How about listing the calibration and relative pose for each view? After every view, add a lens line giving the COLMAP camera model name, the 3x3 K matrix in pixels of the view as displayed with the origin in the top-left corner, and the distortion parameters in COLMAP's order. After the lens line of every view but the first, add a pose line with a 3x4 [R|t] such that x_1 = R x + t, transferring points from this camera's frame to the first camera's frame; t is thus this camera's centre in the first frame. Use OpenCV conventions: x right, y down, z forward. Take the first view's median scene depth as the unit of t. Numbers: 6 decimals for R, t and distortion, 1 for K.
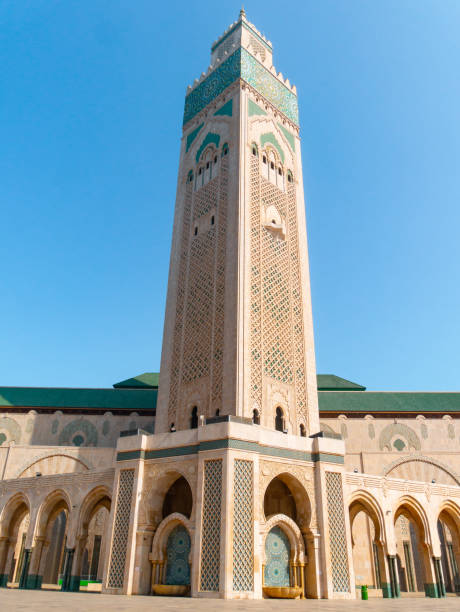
lens RADIAL K [[498.4, 0, 230.7], [0, 498.4, 304.0], [0, 0, 1]] dist [-0.007827, -0.040416]
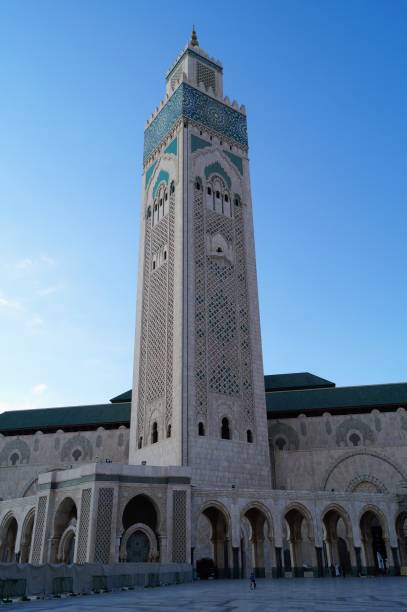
lens RADIAL K [[514.2, 0, 203.5], [0, 514.2, 306.0], [0, 0, 1]] dist [0.043243, -0.001753]
pose [[0.984431, -0.106874, -0.139546, 0.216537], [0.112960, 0.992932, 0.036428, -0.092153], [0.134666, -0.051624, 0.989545, -0.169490]]
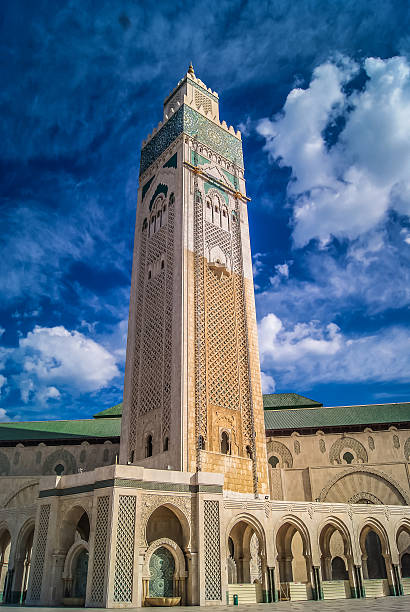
lens RADIAL K [[479.9, 0, 202.1], [0, 479.9, 307.4], [0, 0, 1]] dist [-0.049982, -0.001580]
pose [[0.995366, -0.074318, -0.061021, 0.117595], [0.072730, 0.996963, -0.027840, -0.039095], [0.062905, 0.023273, 0.997748, -0.065069]]
